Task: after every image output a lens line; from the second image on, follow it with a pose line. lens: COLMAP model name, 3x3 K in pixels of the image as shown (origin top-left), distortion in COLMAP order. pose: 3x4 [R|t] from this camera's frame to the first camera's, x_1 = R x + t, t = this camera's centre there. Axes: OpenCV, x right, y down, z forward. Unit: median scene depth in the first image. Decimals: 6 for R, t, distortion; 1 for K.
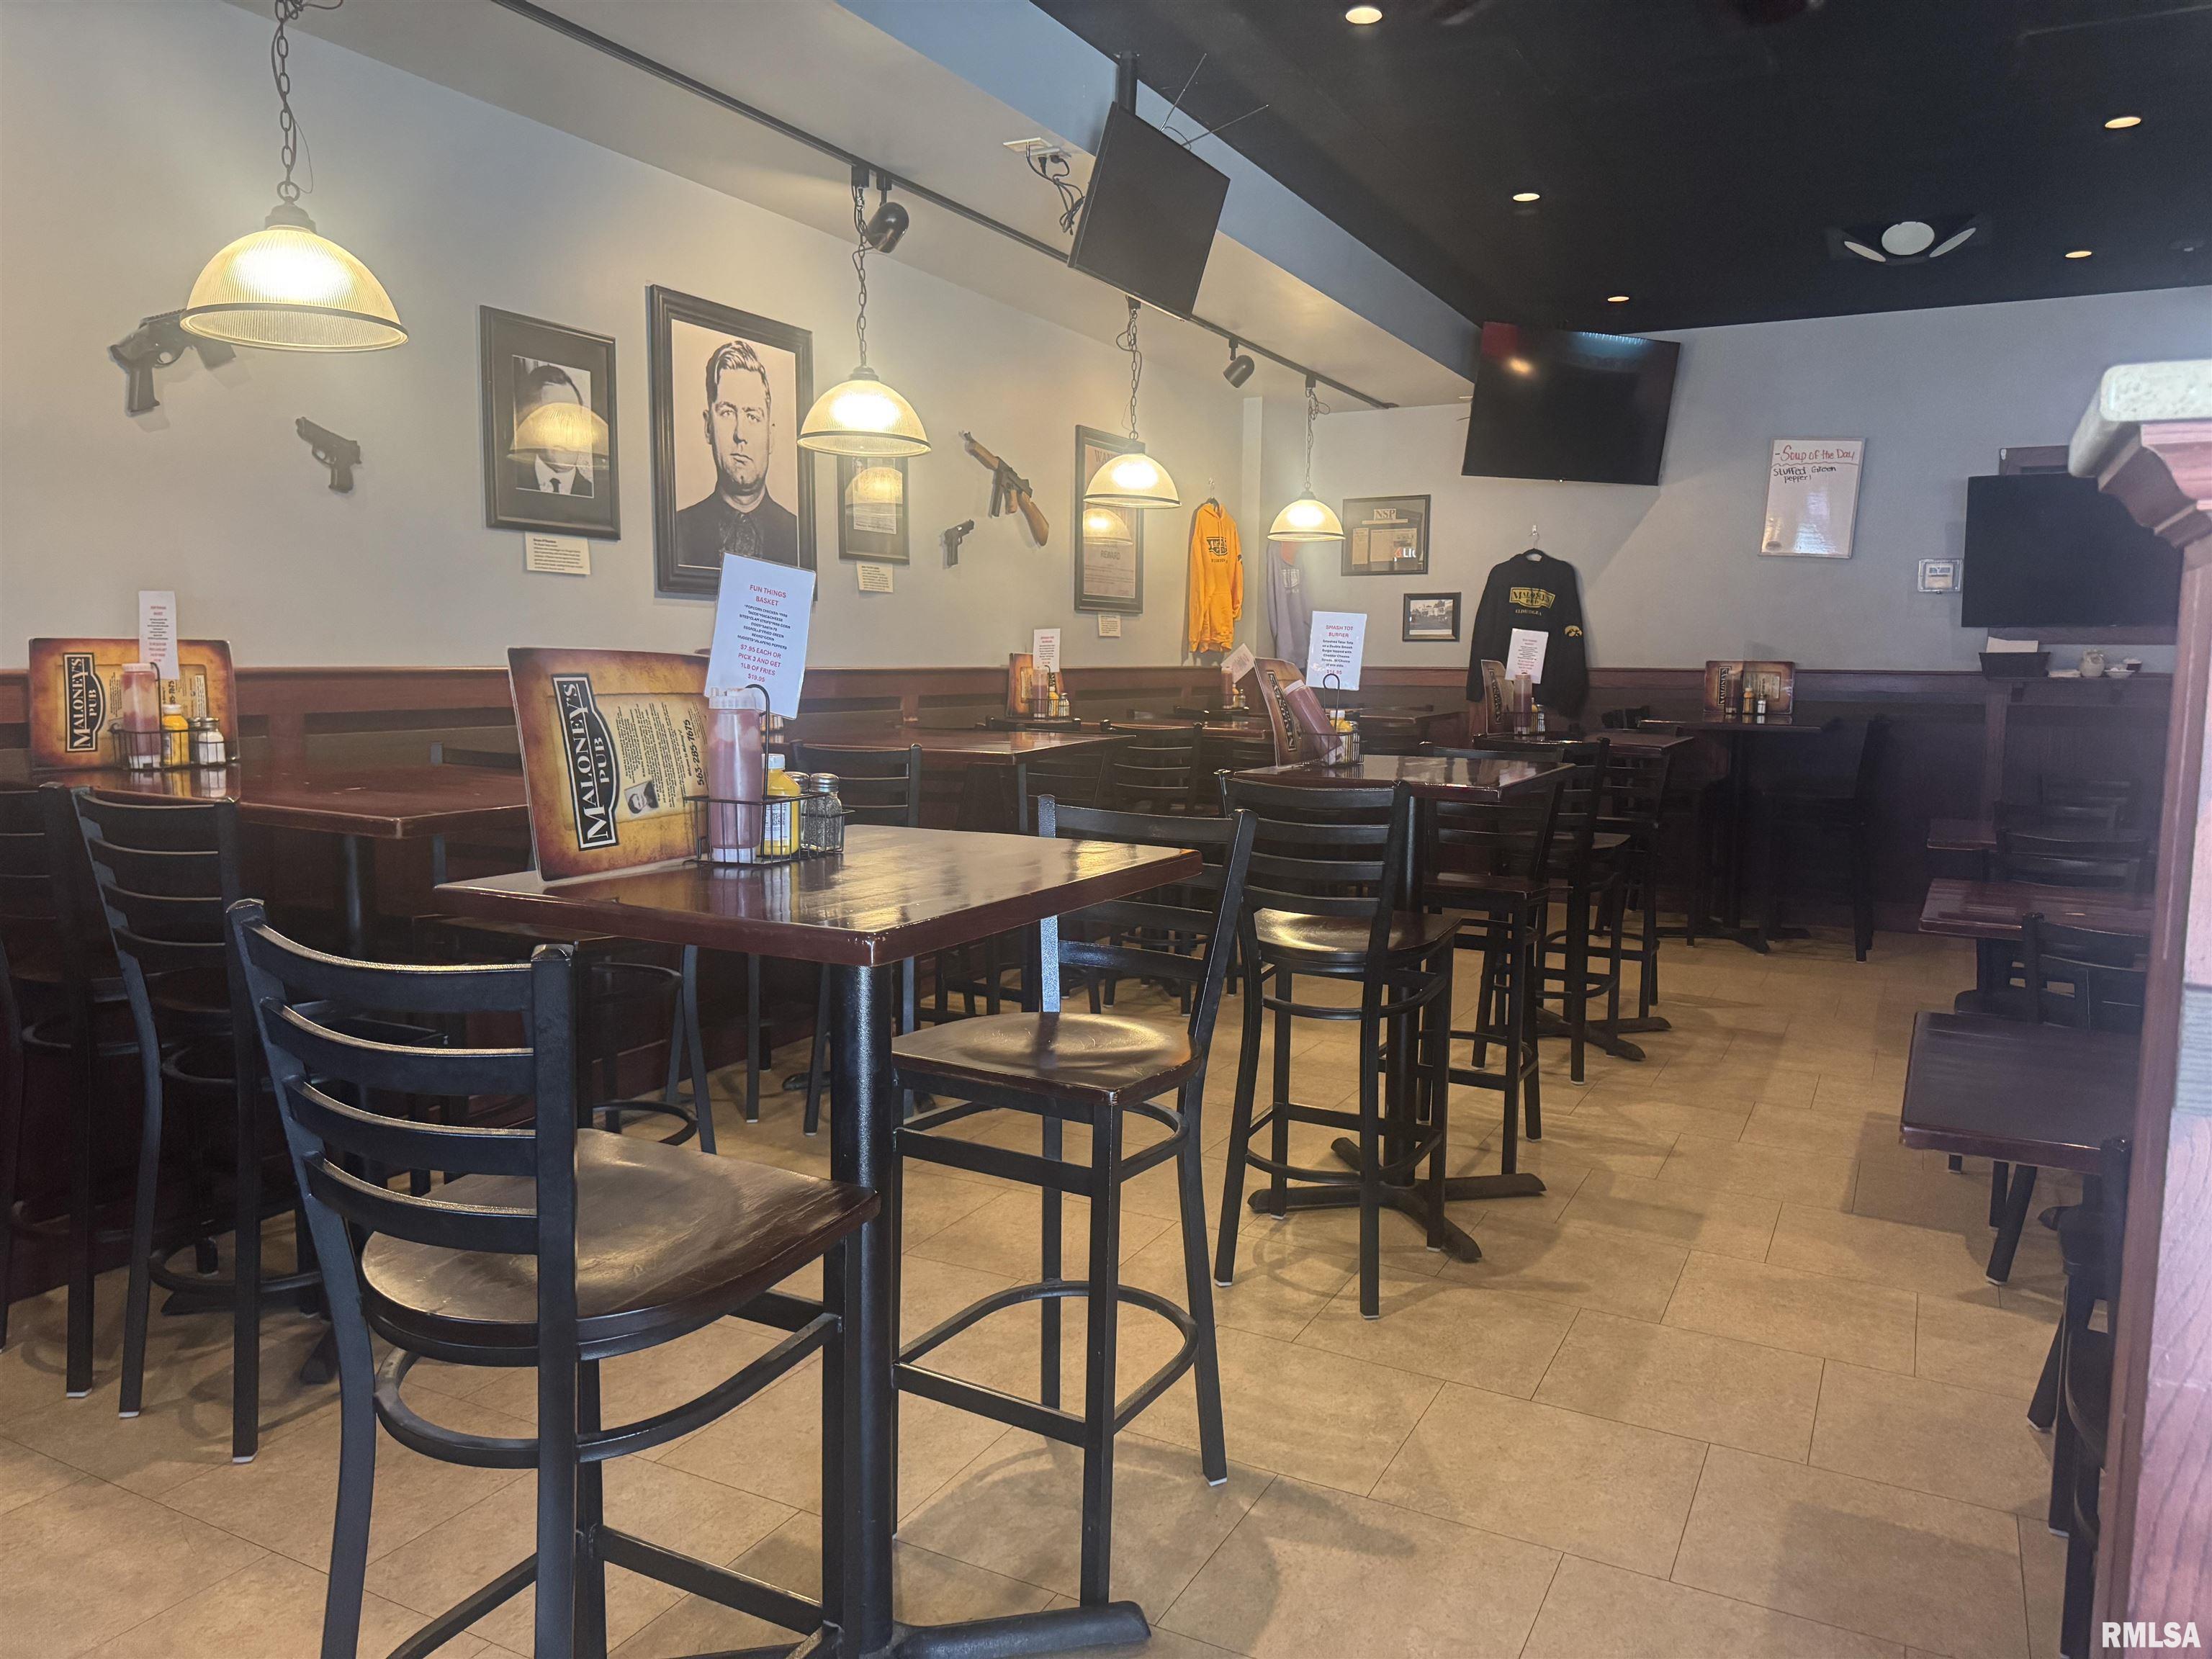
lens RADIAL K [[1583.9, 0, 1130.1], [0, 1583.9, 820.5], [0, 0, 1]] dist [0.070126, -0.083246]
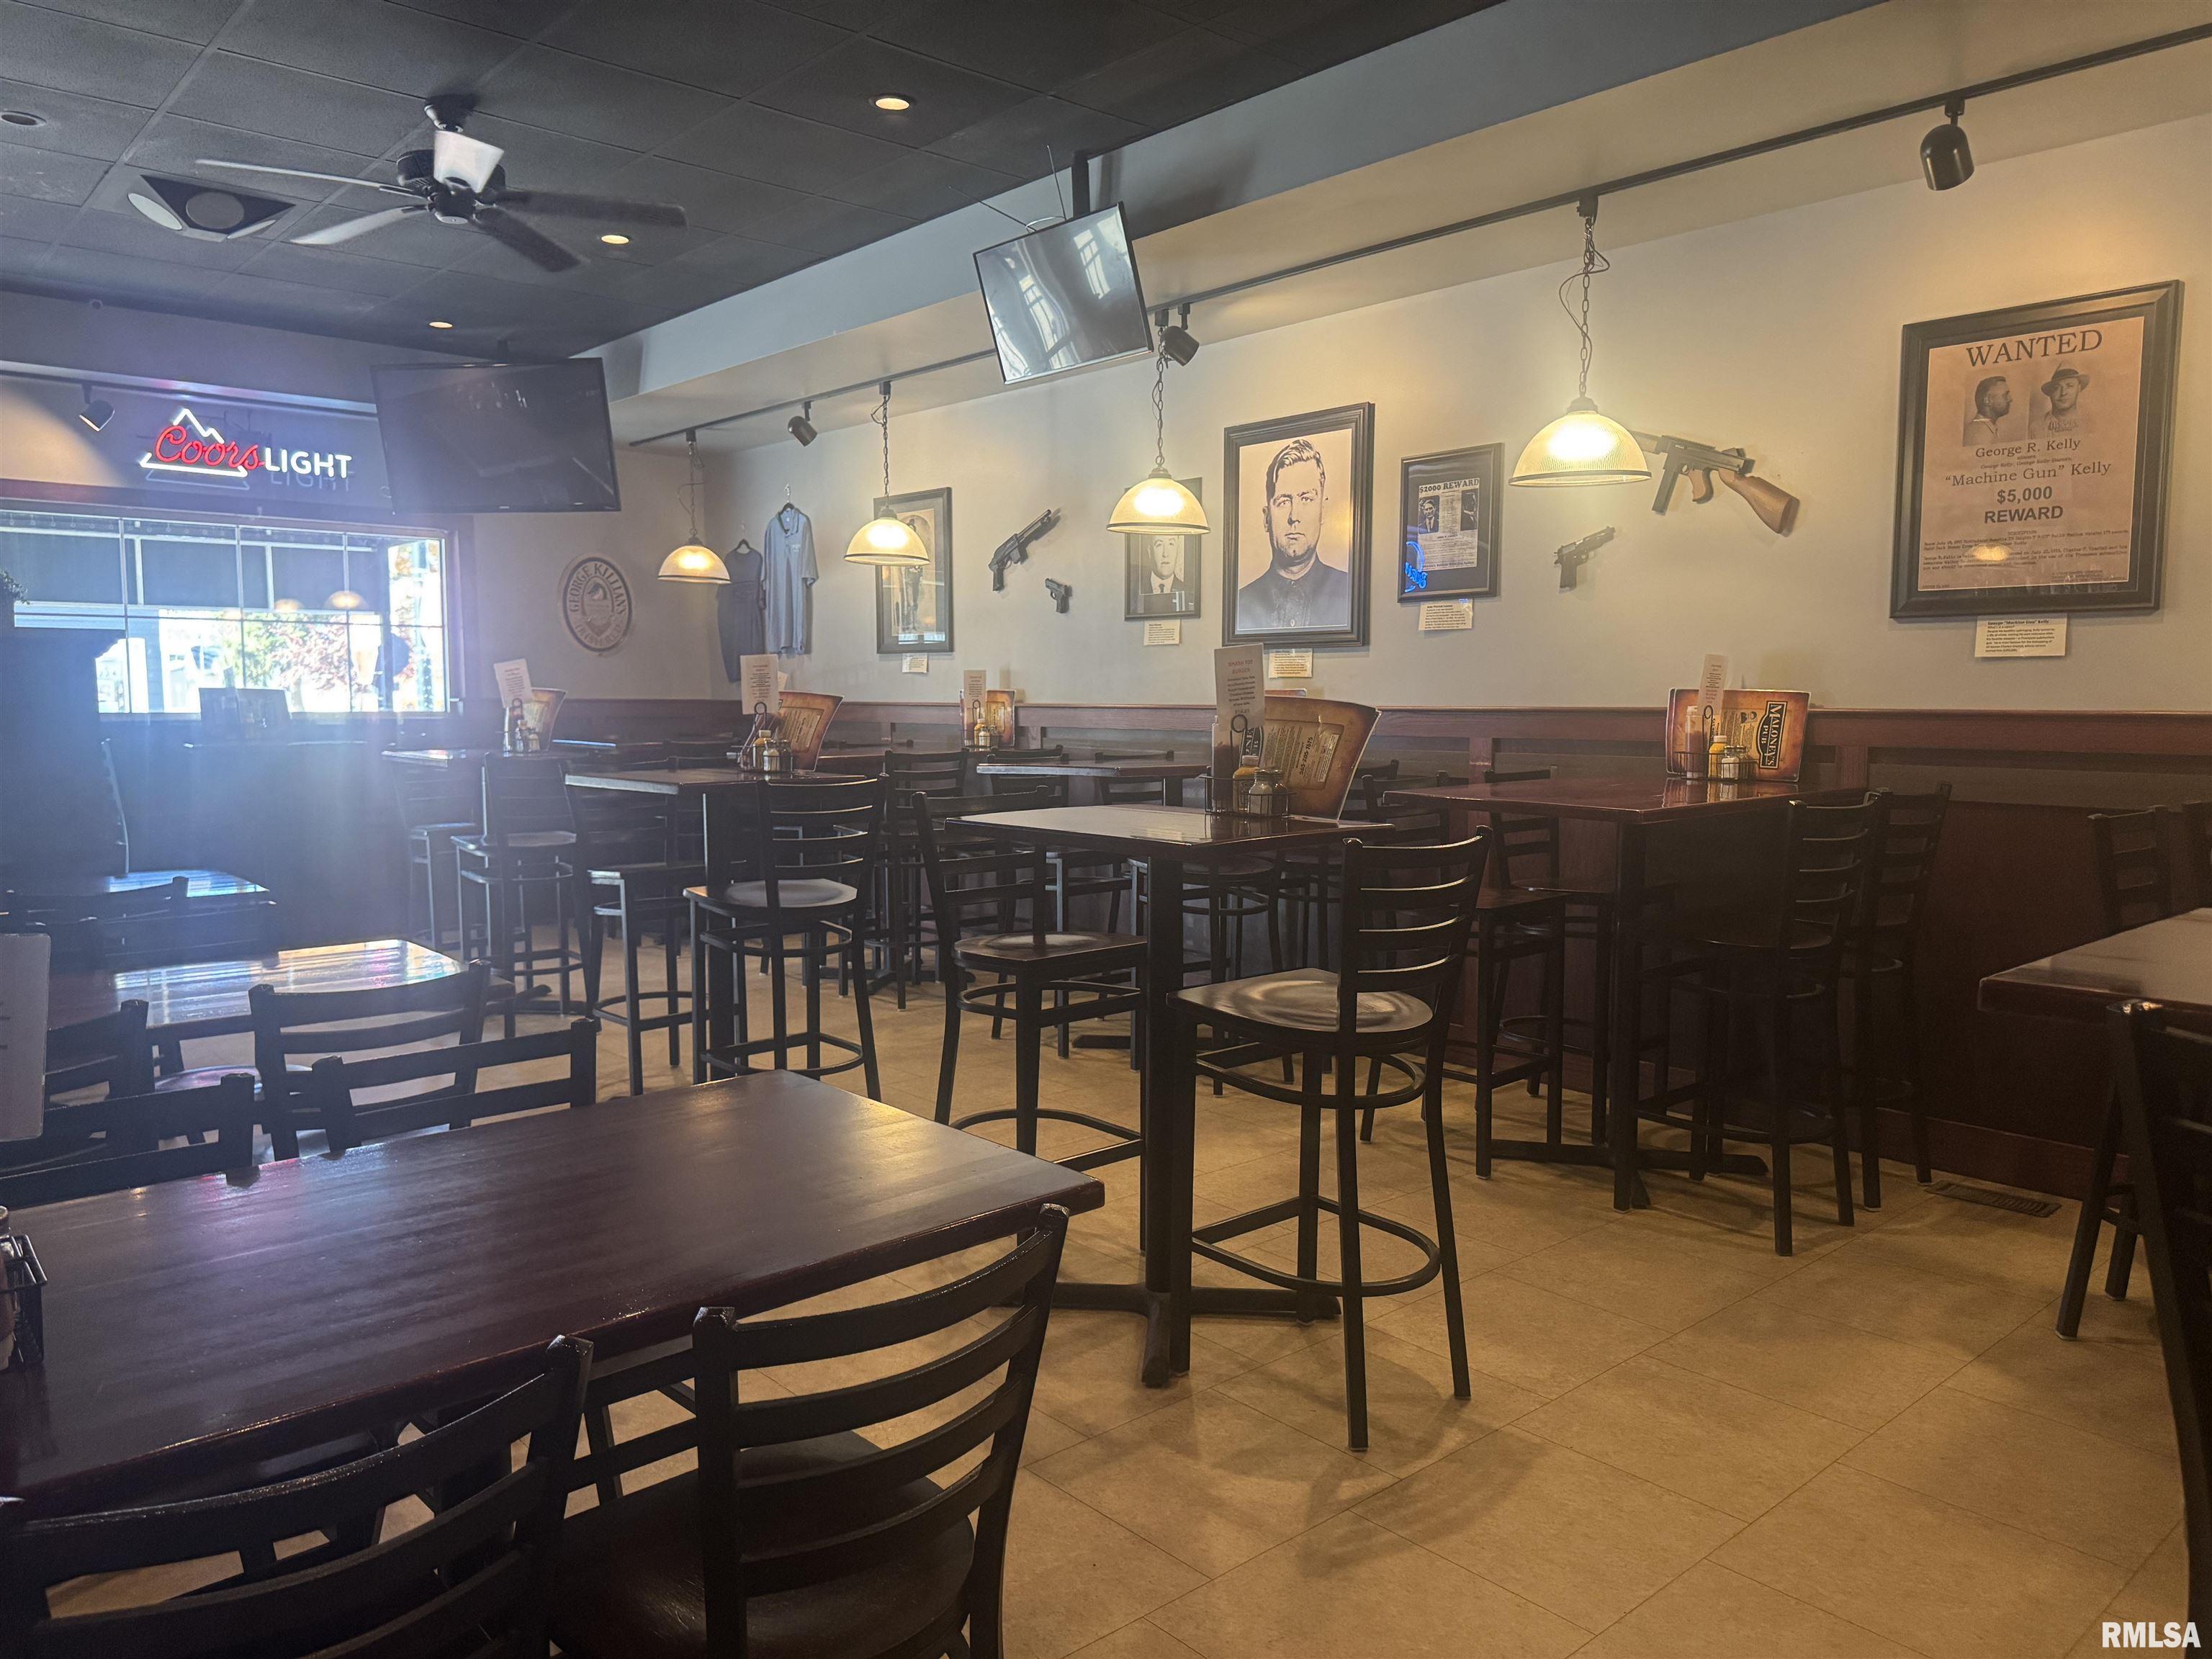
lens RADIAL K [[1583.9, 0, 1104.3], [0, 1583.9, 822.9], [0, 0, 1]] dist [0.070126, -0.083246]
pose [[-0.357847, 0.073934, -0.930849, 0.971485], [-0.091488, 0.989288, 0.113746, -0.136211], [0.929288, 0.125865, -0.347250, 1.331492]]
